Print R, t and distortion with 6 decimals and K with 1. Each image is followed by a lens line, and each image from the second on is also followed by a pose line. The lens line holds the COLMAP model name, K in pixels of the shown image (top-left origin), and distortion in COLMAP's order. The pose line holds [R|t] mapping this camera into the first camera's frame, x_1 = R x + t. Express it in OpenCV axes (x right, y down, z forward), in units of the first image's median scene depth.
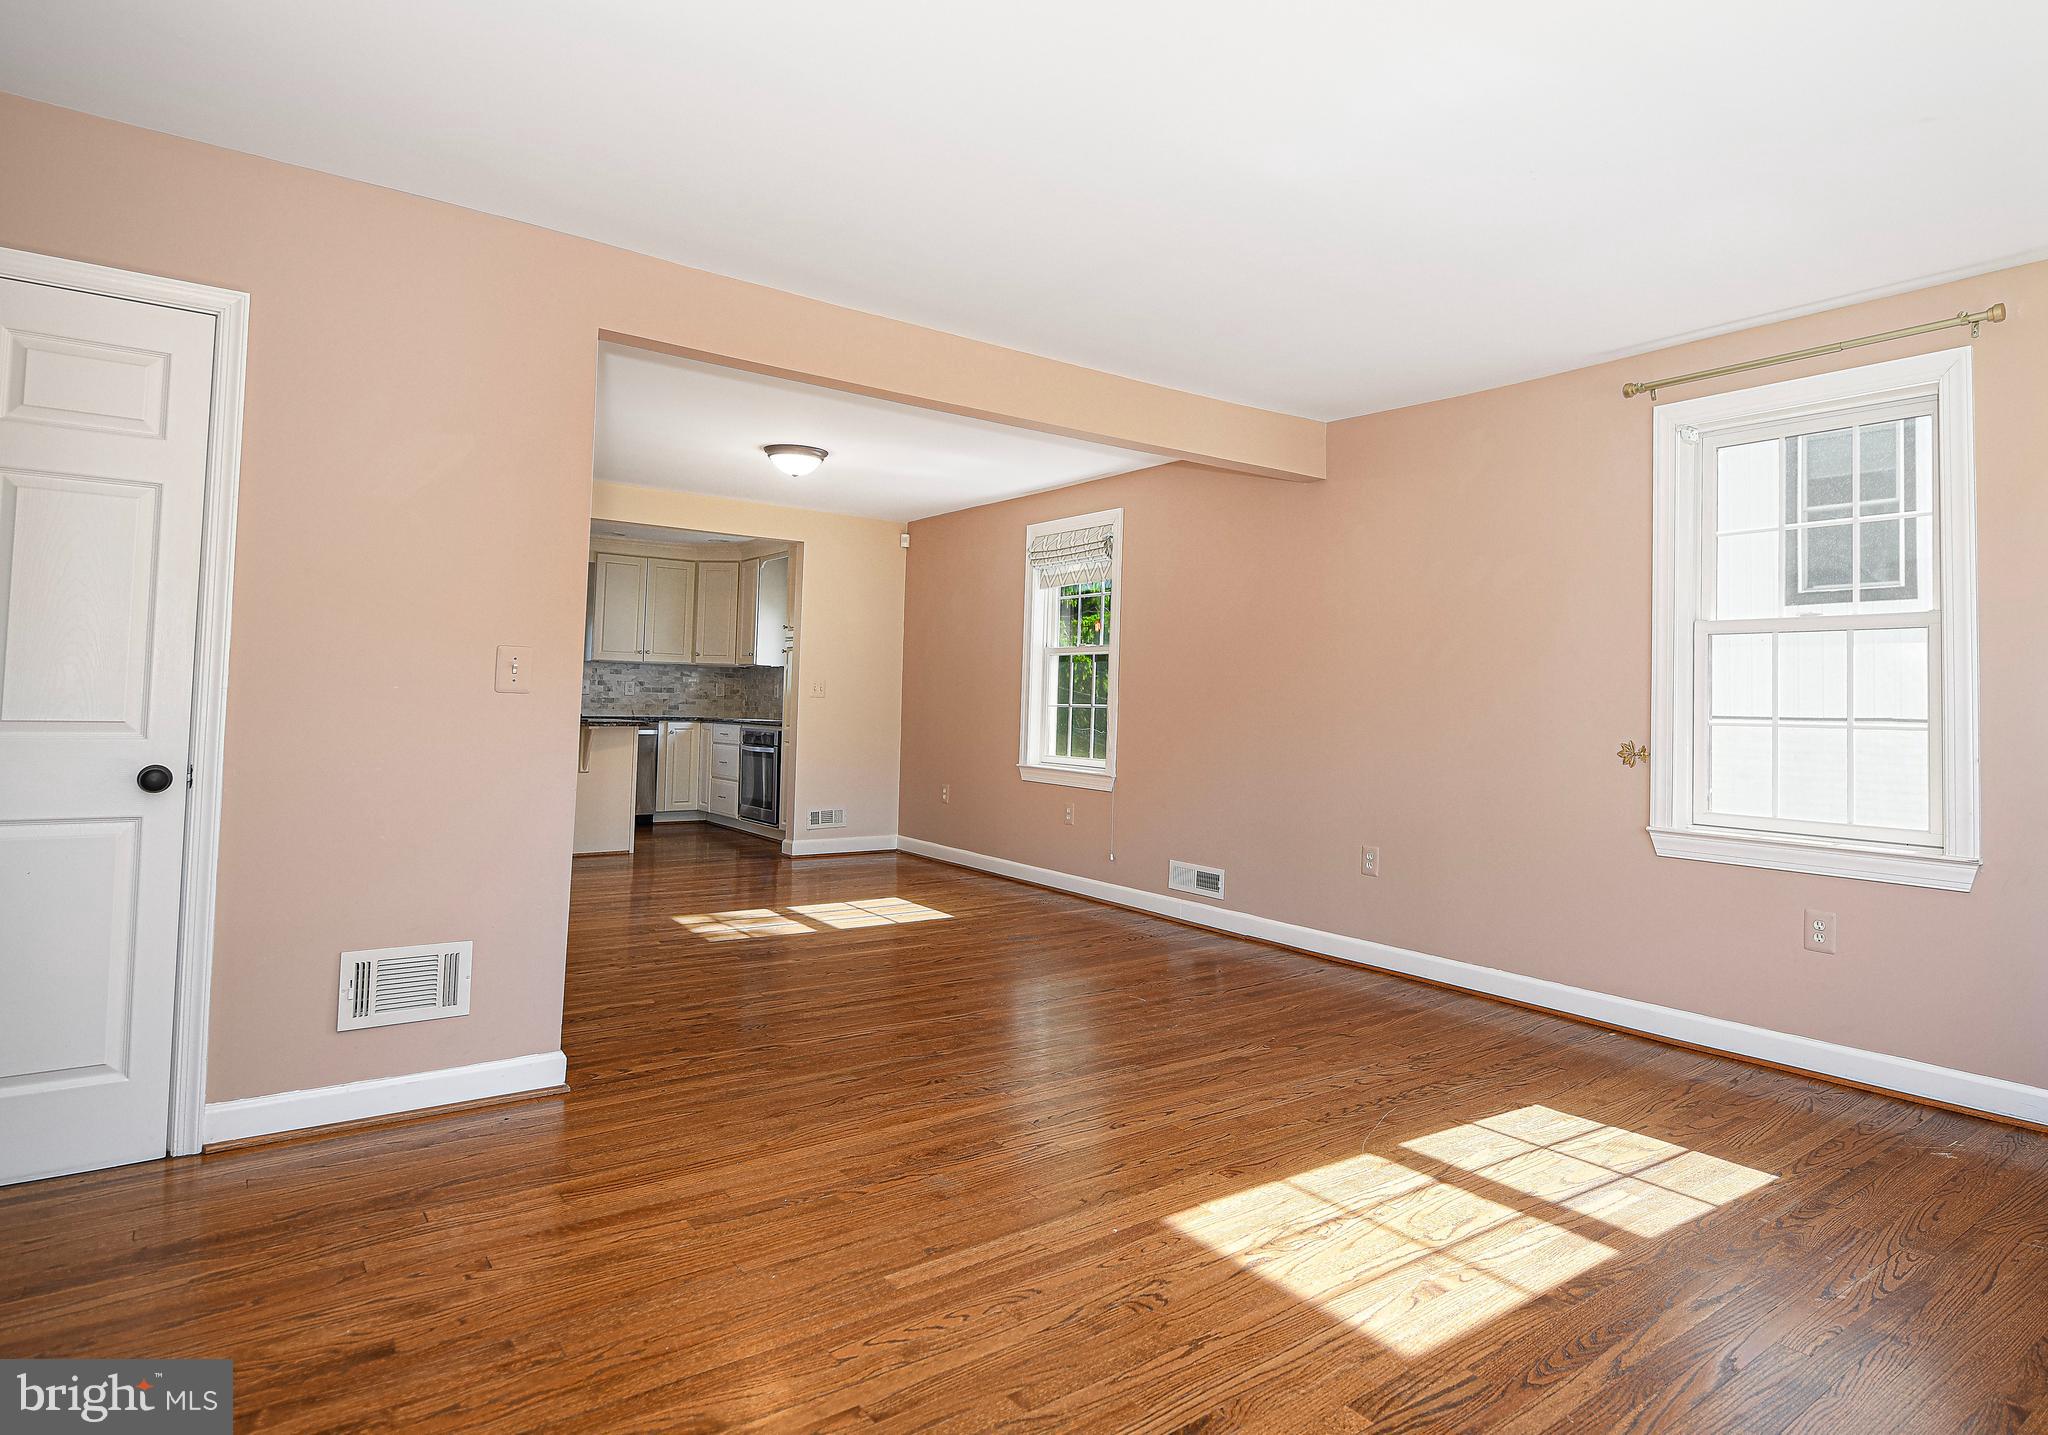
lens RADIAL K [[1149.1, 0, 1102.9], [0, 1149.1, 655.6], [0, 0, 1]] dist [-0.002674, -0.001555]
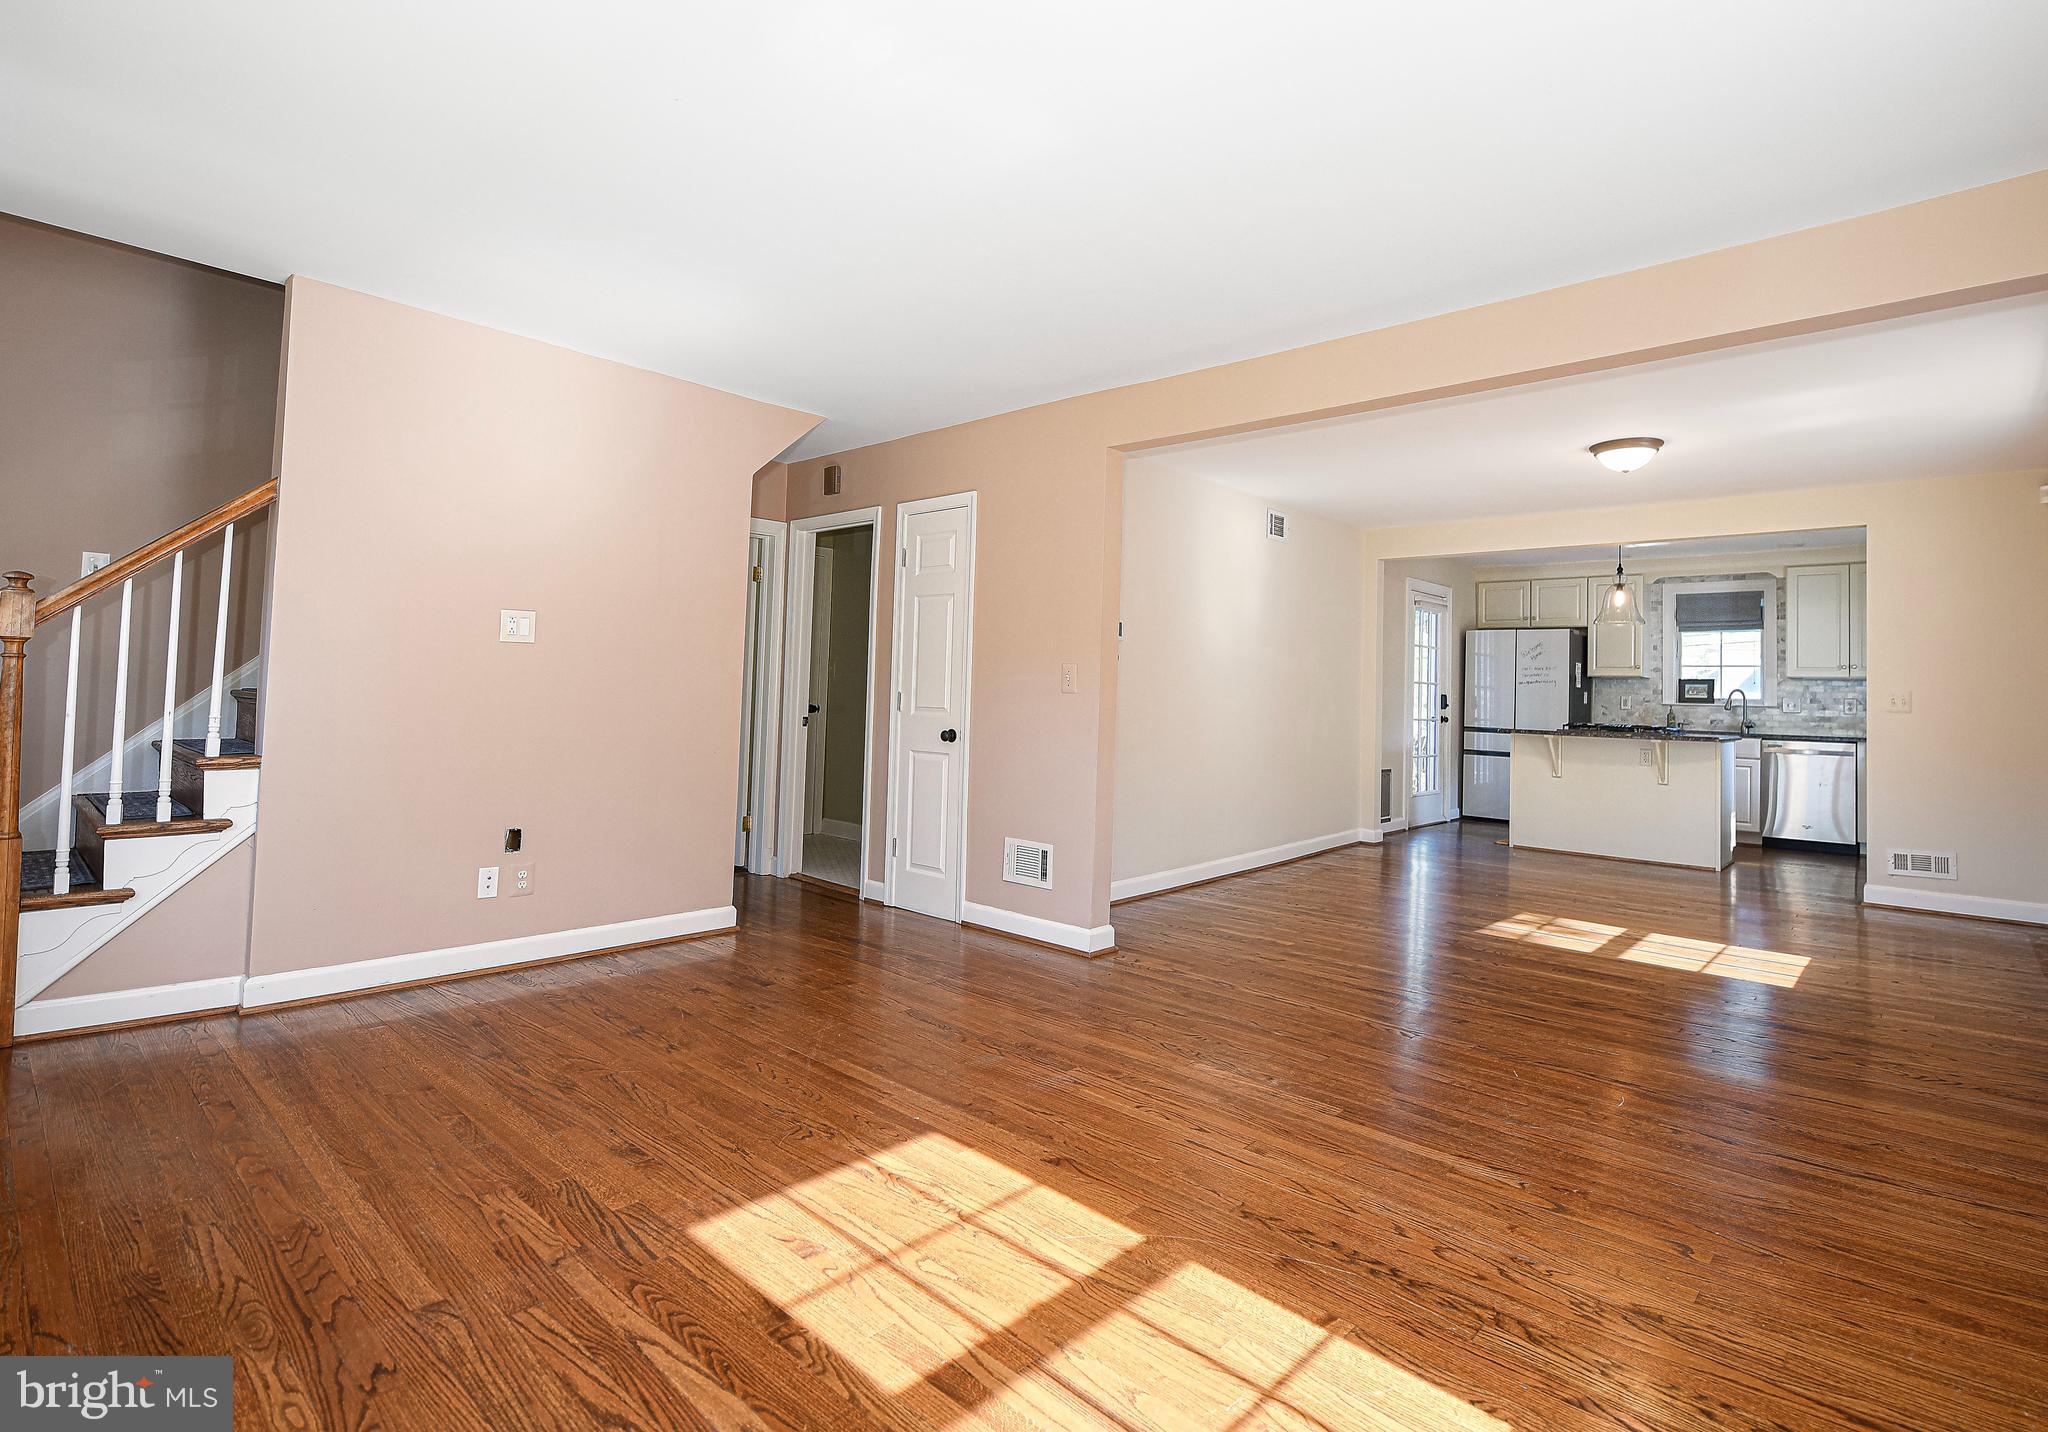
lens RADIAL K [[1006.5, 0, 1065.5], [0, 1006.5, 663.9], [0, 0, 1]] dist [-0.009928, -0.001197]
pose [[0.174794, -0.047419, -0.983463, 0.417141], [0.020564, 0.998798, -0.044503, 0.026248], [0.984390, -0.012445, 0.175559, 0.366267]]
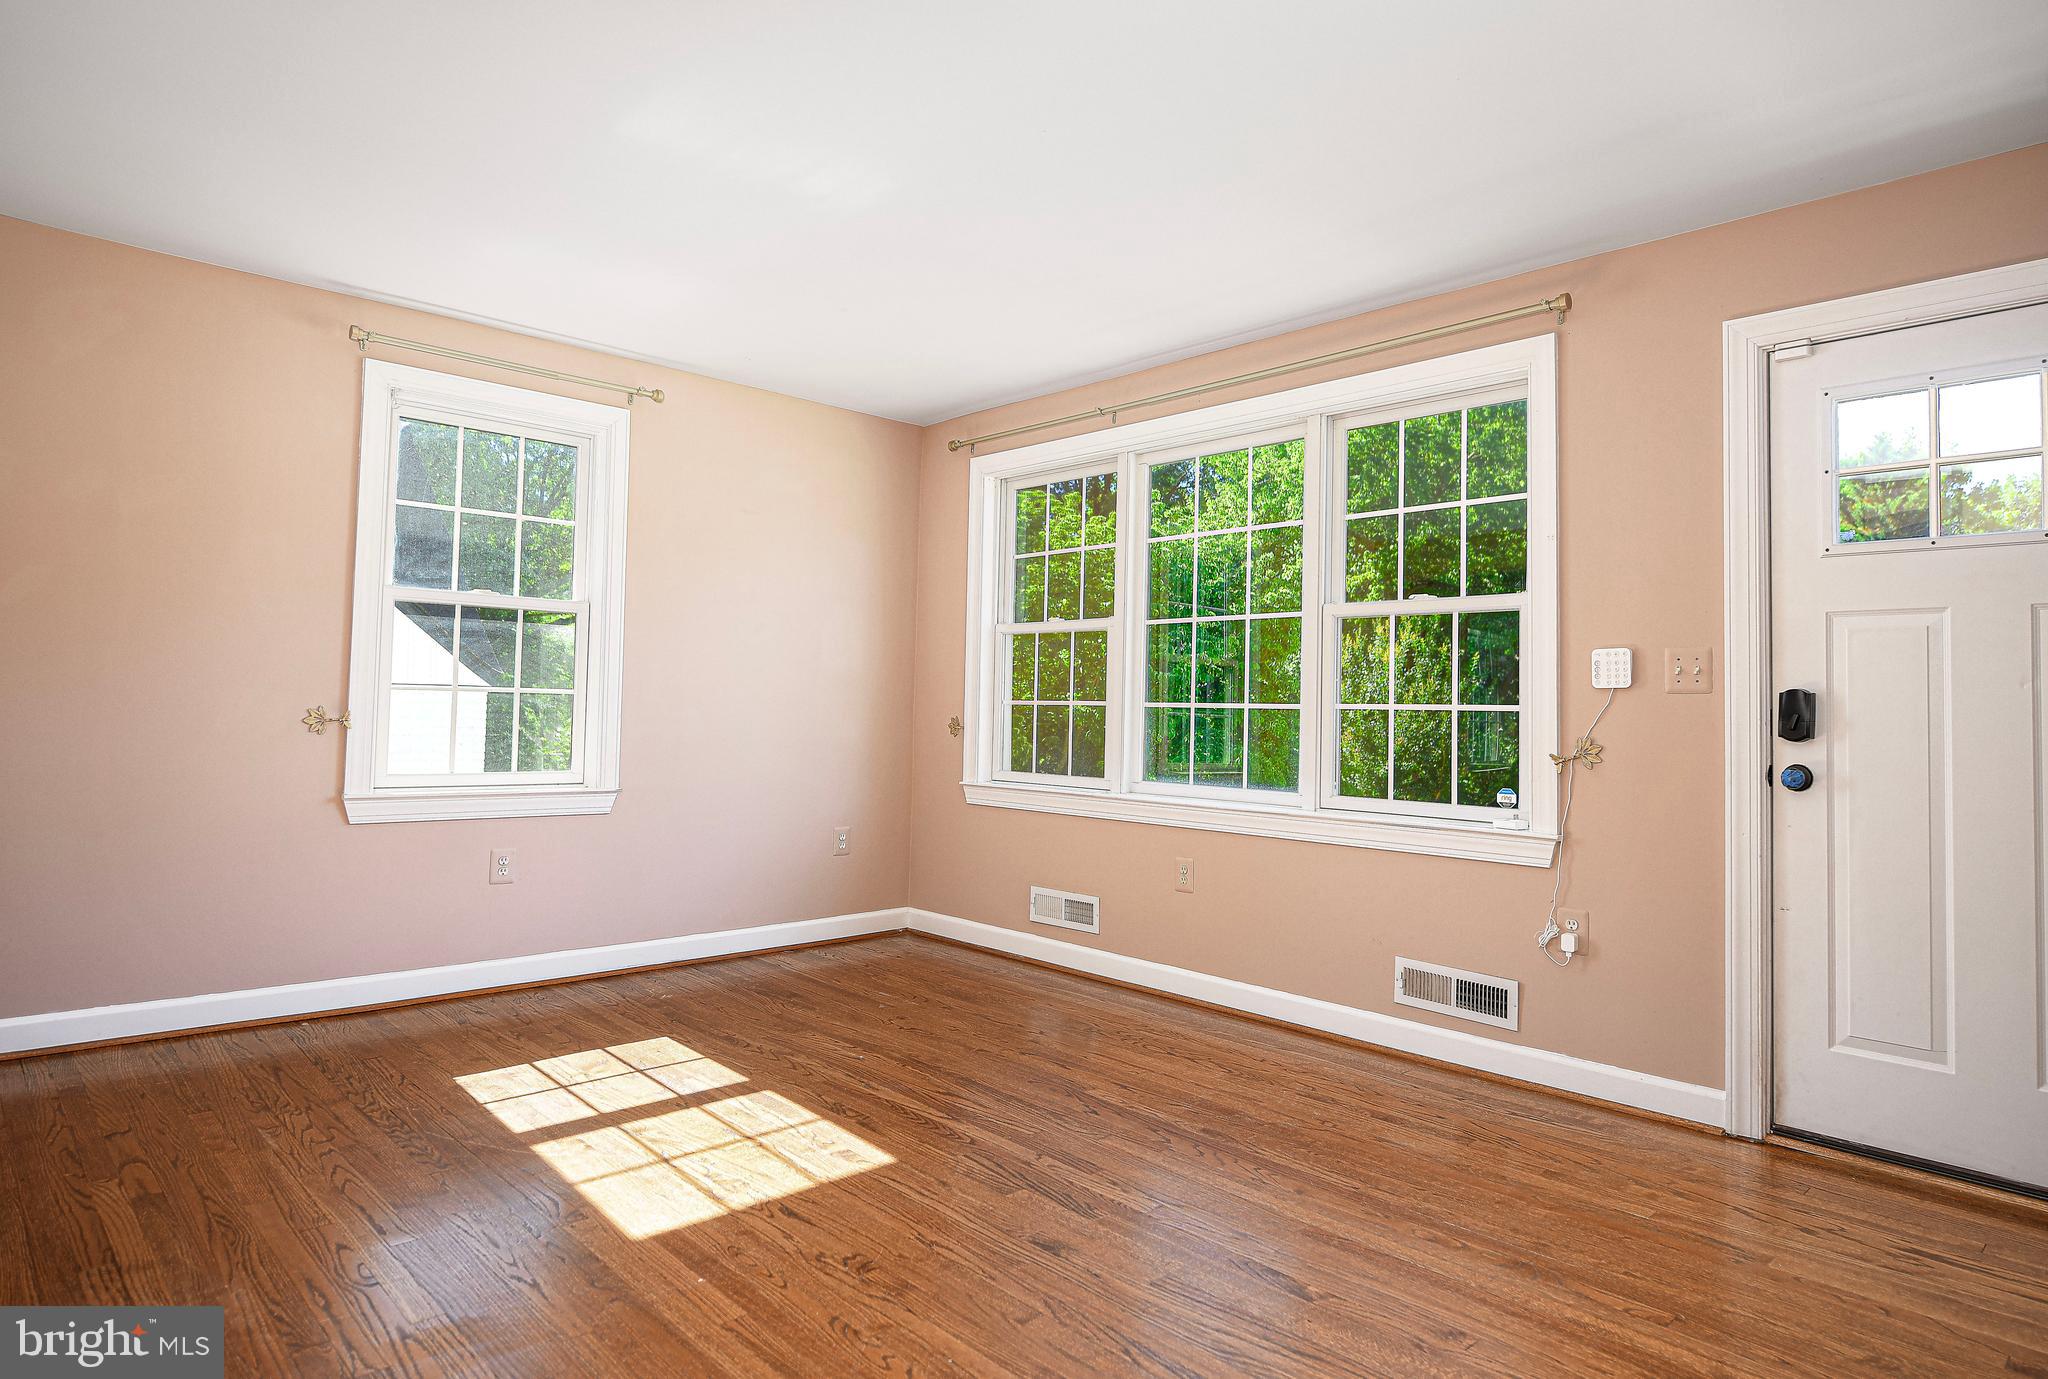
lens RADIAL K [[1177.6, 0, 1036.6], [0, 1177.6, 679.8], [0, 0, 1]] dist [-0.004671, -0.001229]
pose [[-0.095225, -0.001621, 0.995454, -0.342857], [-0.071939, 0.997395, -0.005257, 0.009993], [-0.992853, -0.072113, -0.095093, 0.324537]]
